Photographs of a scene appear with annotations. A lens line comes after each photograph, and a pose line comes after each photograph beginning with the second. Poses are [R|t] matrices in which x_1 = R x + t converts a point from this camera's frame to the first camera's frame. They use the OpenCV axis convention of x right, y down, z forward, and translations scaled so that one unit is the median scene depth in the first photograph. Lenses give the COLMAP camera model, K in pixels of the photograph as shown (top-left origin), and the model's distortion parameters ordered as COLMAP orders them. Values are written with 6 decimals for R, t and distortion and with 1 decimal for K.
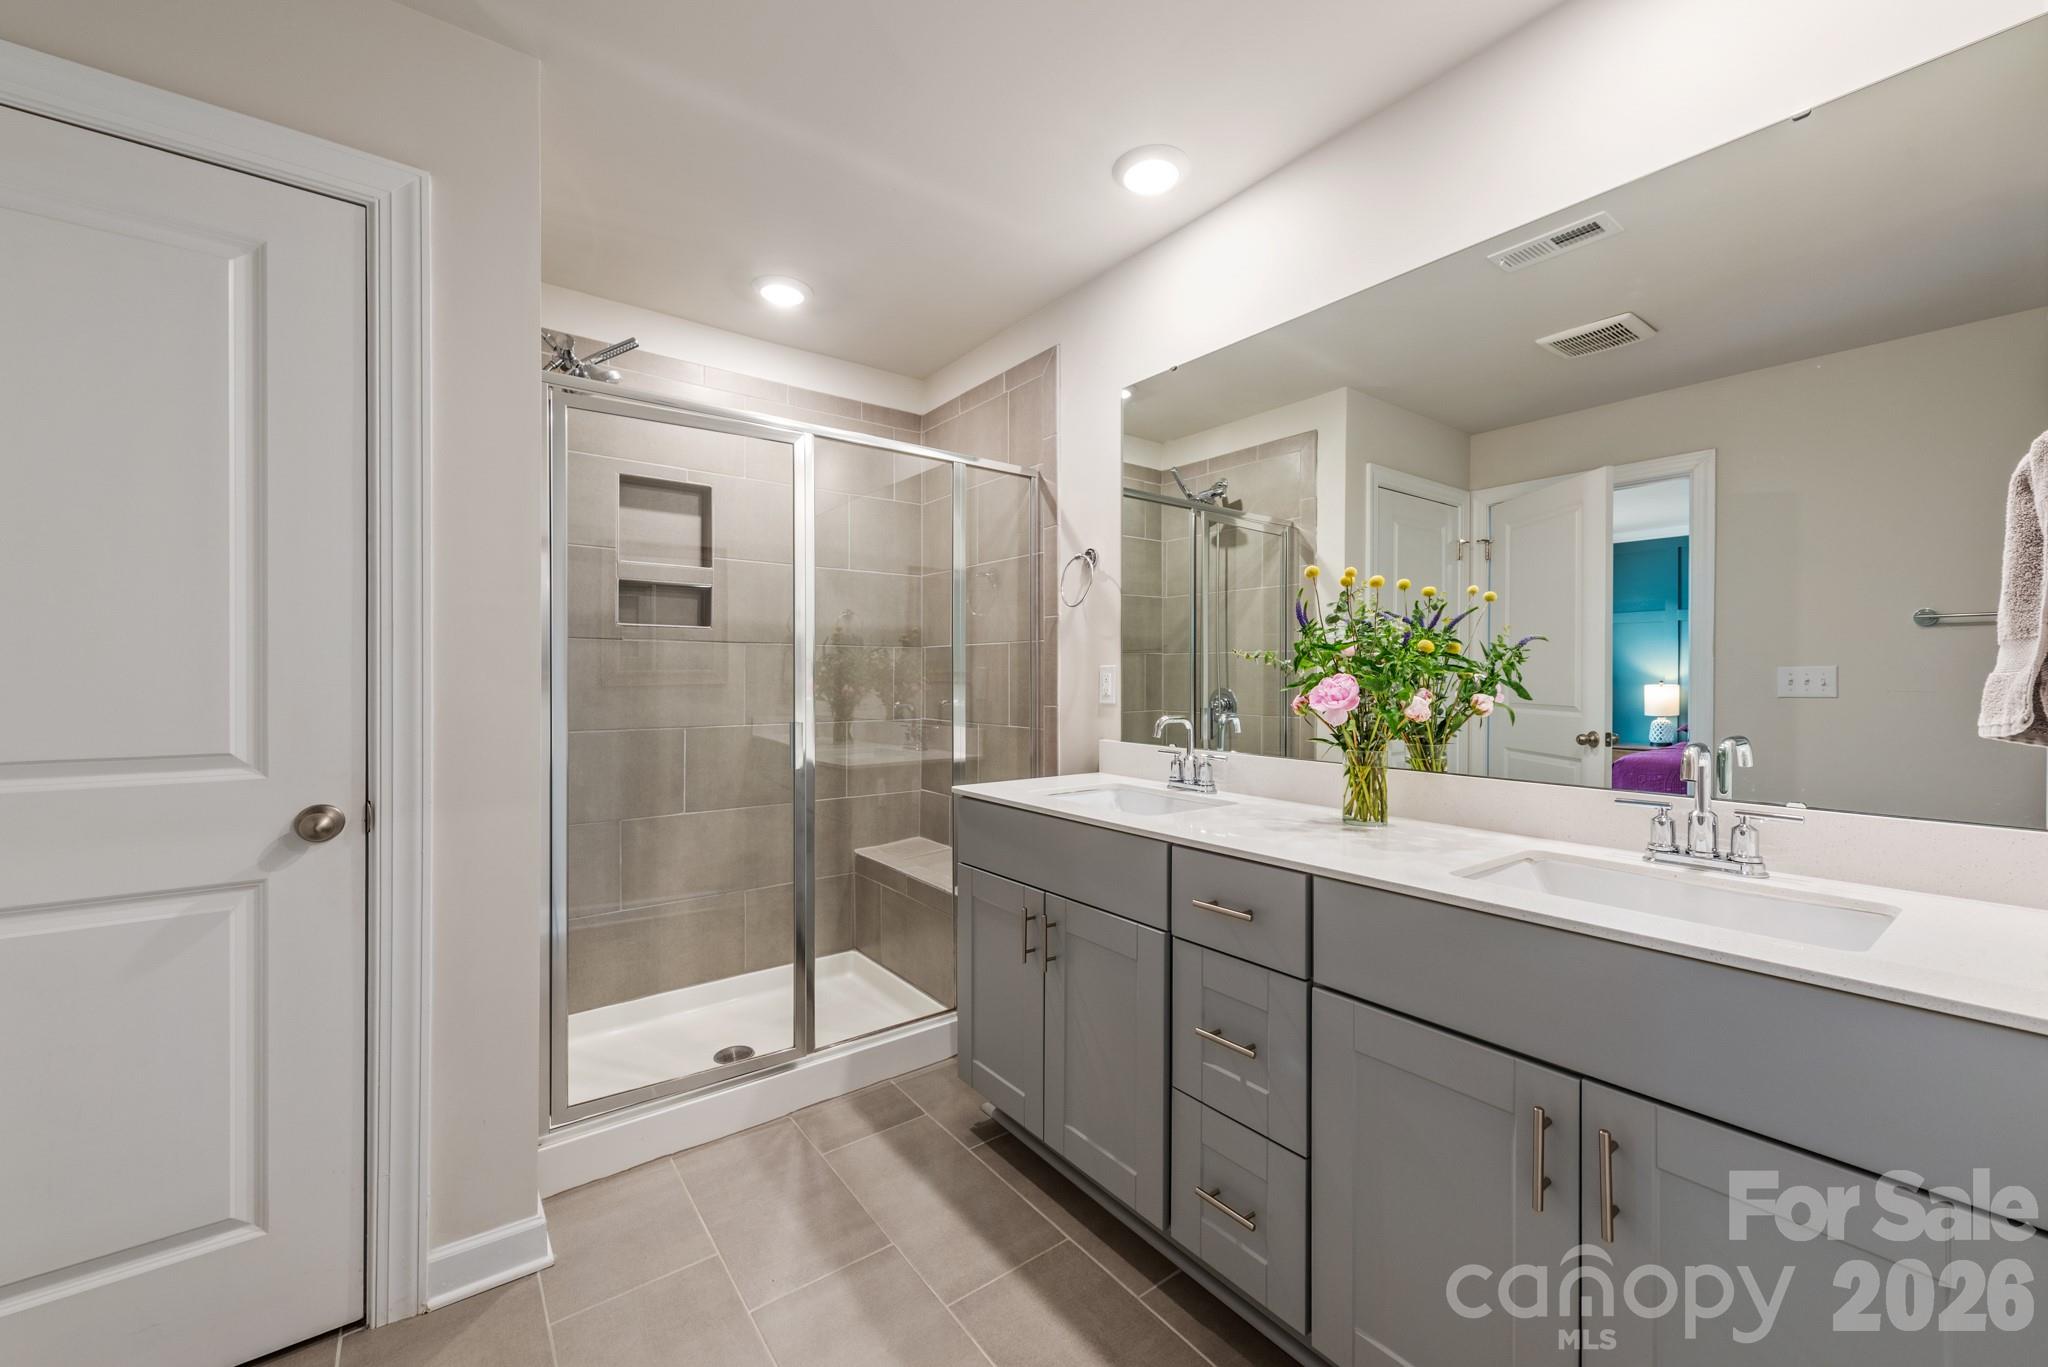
lens RADIAL K [[798.7, 0, 1034.0], [0, 798.7, 681.2], [0, 0, 1]] dist [0.013537, -0.004757]
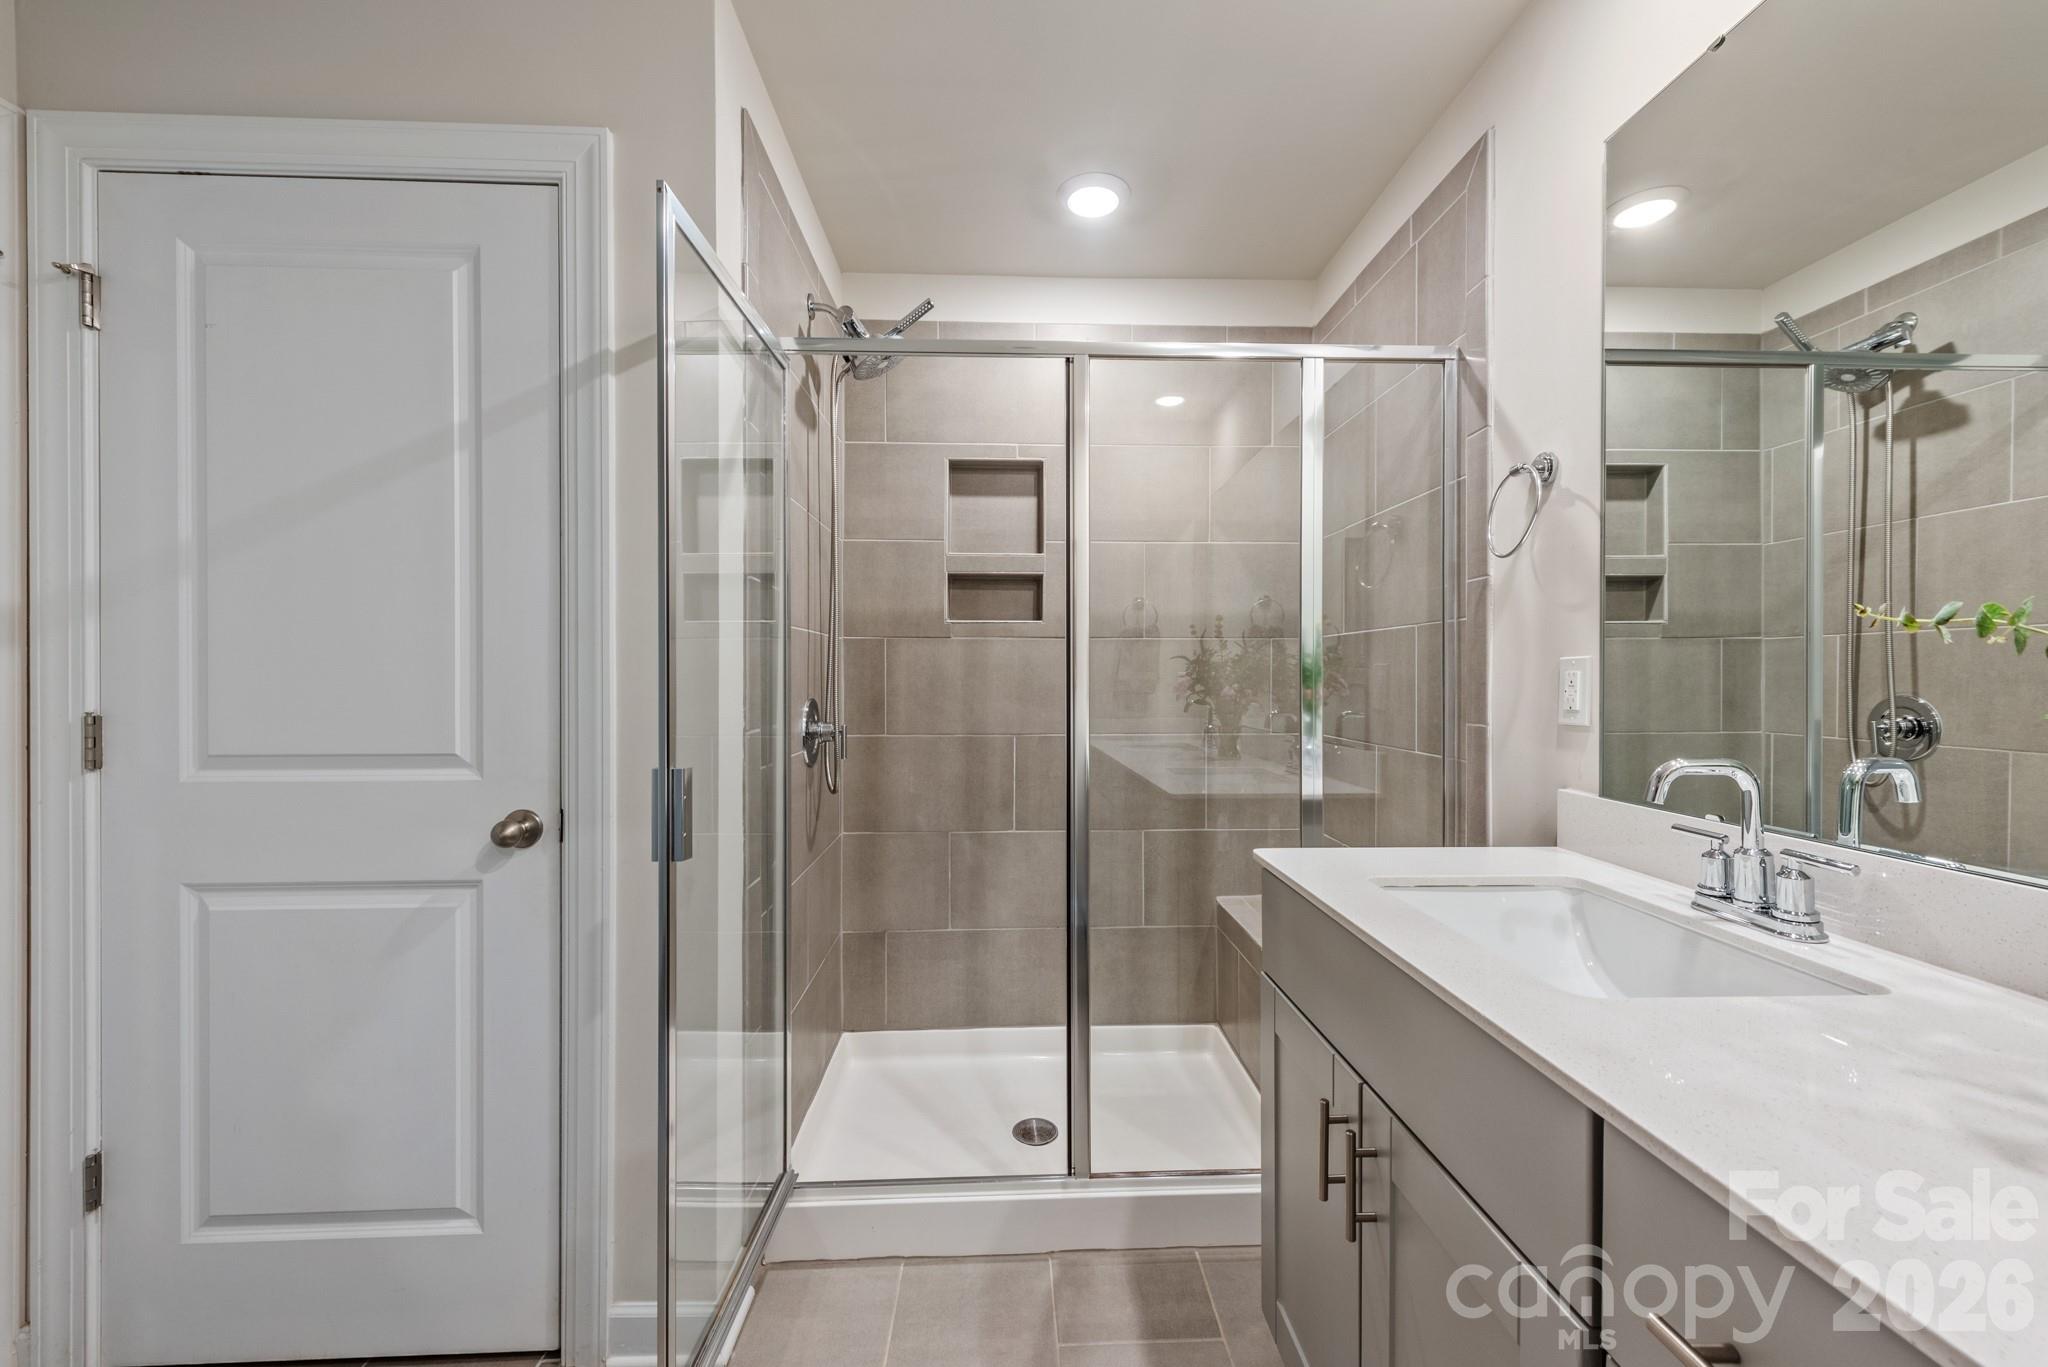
lens RADIAL K [[798.7, 0, 1034.0], [0, 798.7, 681.2], [0, 0, 1]] dist [0.013537, -0.004757]
pose [[0.817450, 0.001136, -0.575999, 0.099262], [-0.001356, 0.999999, 0.000047, -0.001889], [0.575998, 0.000743, 0.817450, 0.303075]]
